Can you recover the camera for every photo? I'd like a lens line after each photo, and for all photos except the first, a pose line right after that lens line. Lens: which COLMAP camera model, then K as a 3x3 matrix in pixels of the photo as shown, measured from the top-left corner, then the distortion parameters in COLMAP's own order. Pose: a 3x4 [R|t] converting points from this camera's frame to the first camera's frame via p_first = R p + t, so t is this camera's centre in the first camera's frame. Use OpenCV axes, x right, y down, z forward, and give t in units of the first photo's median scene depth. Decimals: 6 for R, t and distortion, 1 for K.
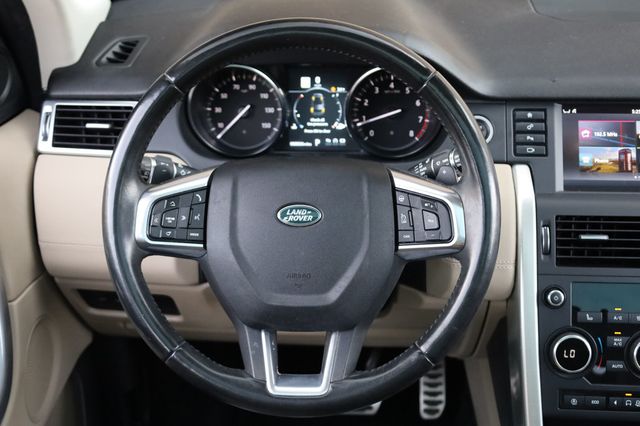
lens RADIAL K [[926.9, 0, 323.5], [0, 926.9, 219.8], [0, 0, 1]] dist [0.039053, 0.000000]
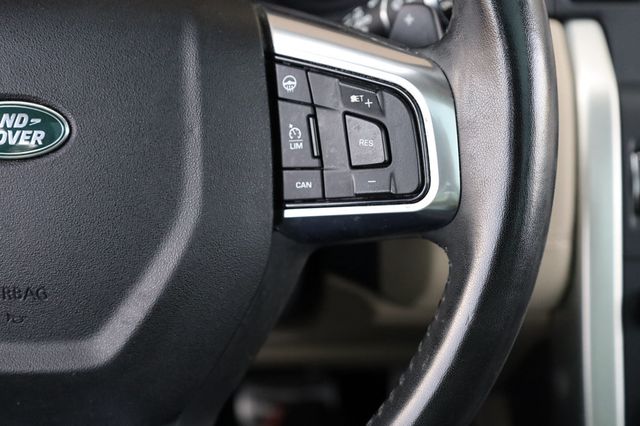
lens RADIAL K [[950.9, 0, 317.3], [0, 950.9, 208.1], [0, 0, 1]] dist [0.061583, 0.000000]
pose [[0.999950, -0.007746, -0.006401, 0.097618], [0.008167, 0.997615, 0.068539, 0.000937], [0.005854, -0.068588, 0.997628, 0.615816]]
